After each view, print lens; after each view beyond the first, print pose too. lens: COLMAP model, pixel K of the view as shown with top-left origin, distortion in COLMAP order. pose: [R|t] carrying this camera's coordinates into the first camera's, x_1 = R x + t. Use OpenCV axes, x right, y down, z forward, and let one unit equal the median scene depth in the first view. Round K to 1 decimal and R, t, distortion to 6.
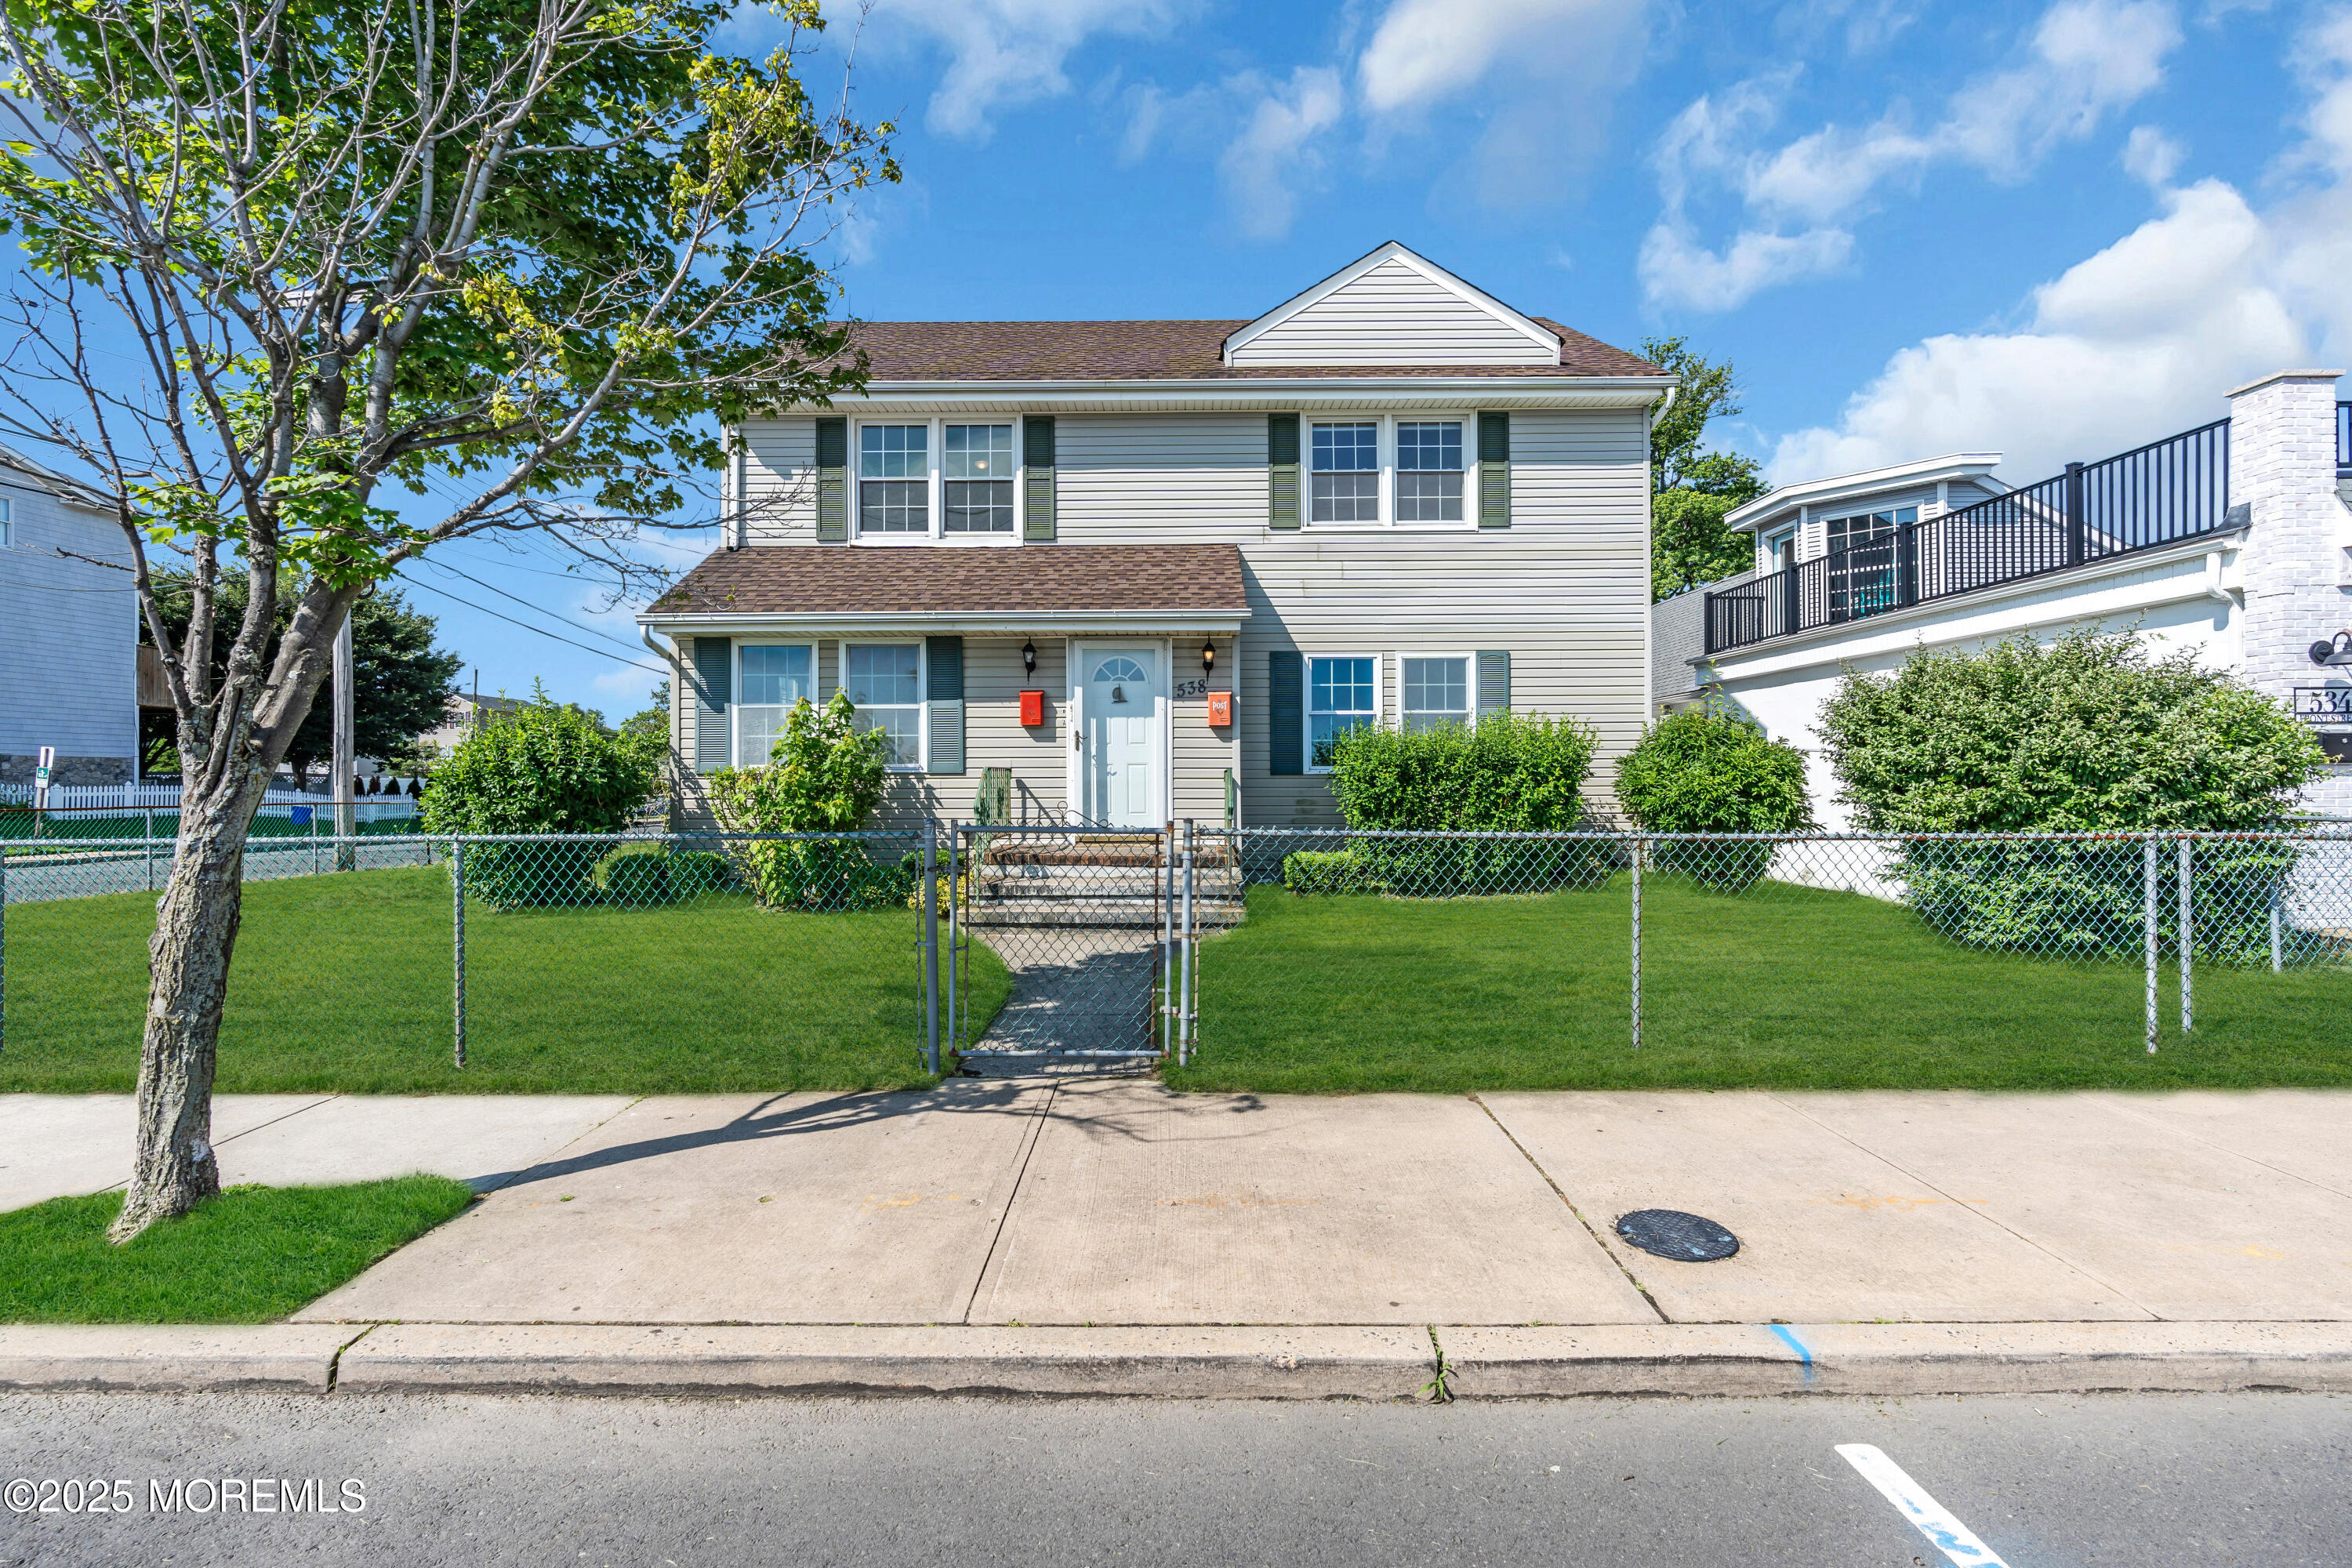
lens RADIAL K [[1095.6, 0, 1176.0], [0, 1095.6, 784.0], [0, 0, 1]] dist [-0.002315, 0.000097]
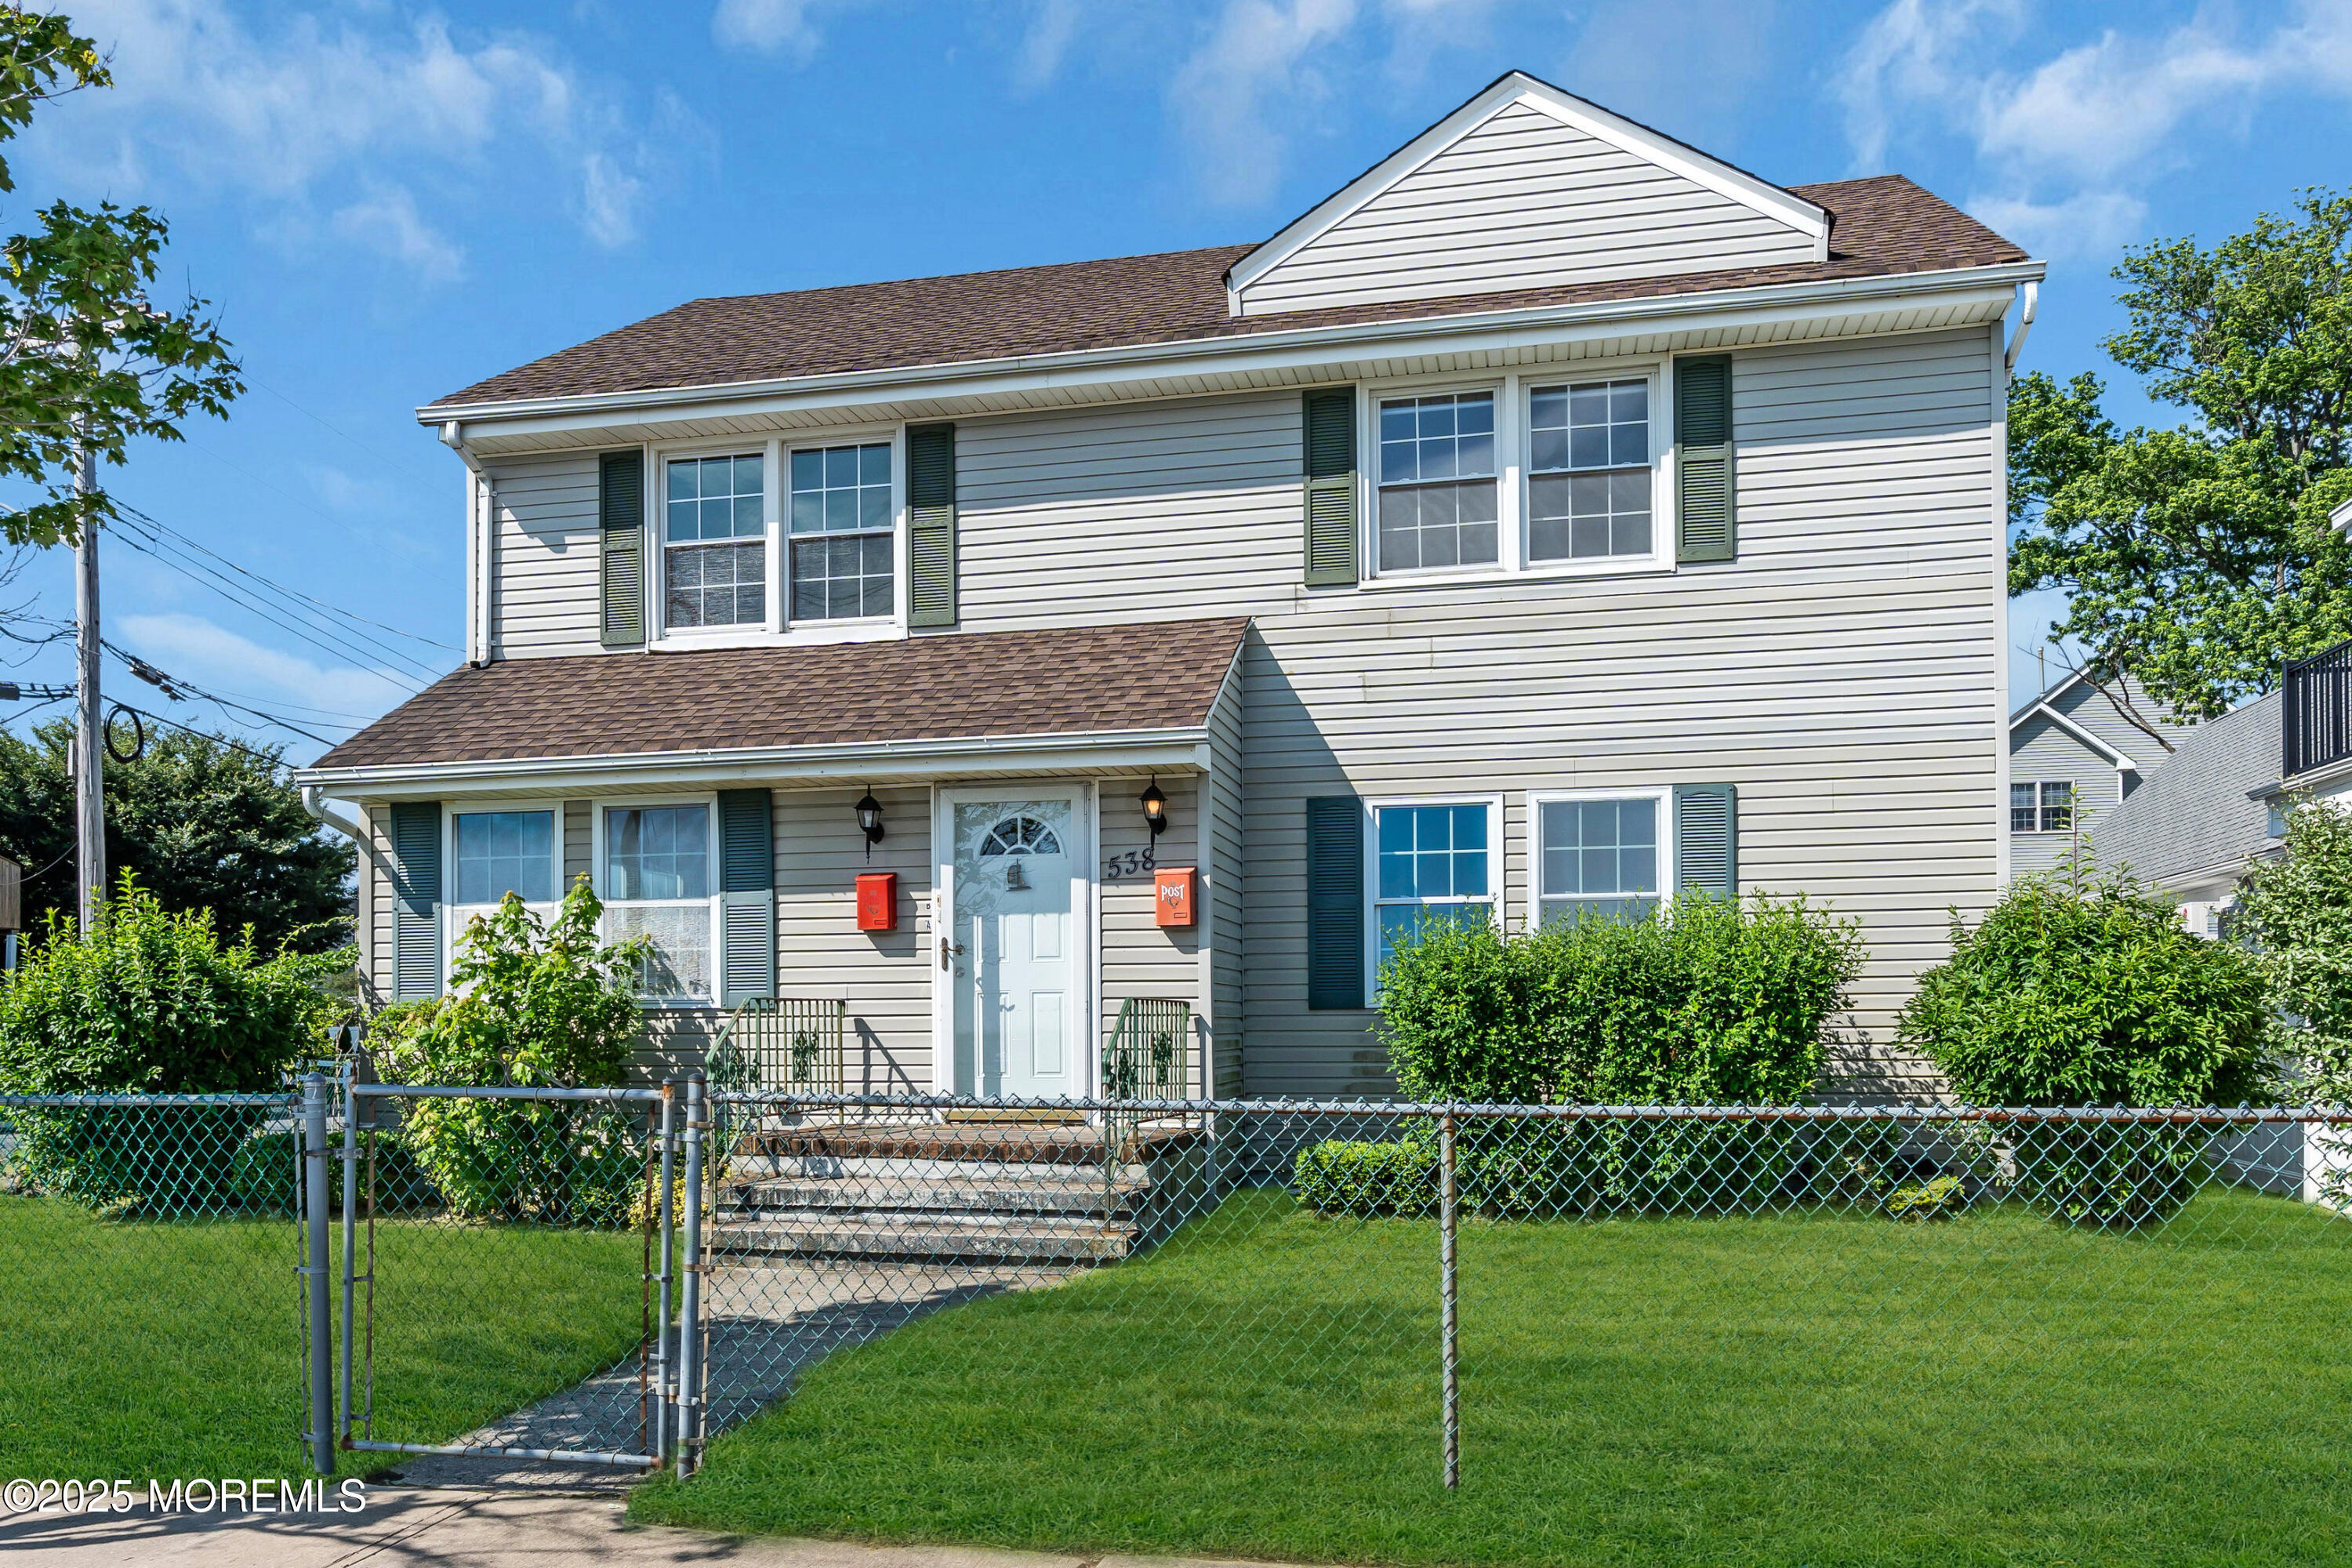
lens RADIAL K [[1834.6, 0, 1153.1], [0, 1834.6, 1027.4], [0, 0, 1]] dist [-0.003696, 0.000361]
pose [[0.975861, -0.003519, -0.218364, 0.228210], [0.002883, 0.999991, -0.003233, 0.004425], [0.218374, 0.002525, 0.975862, 0.030511]]
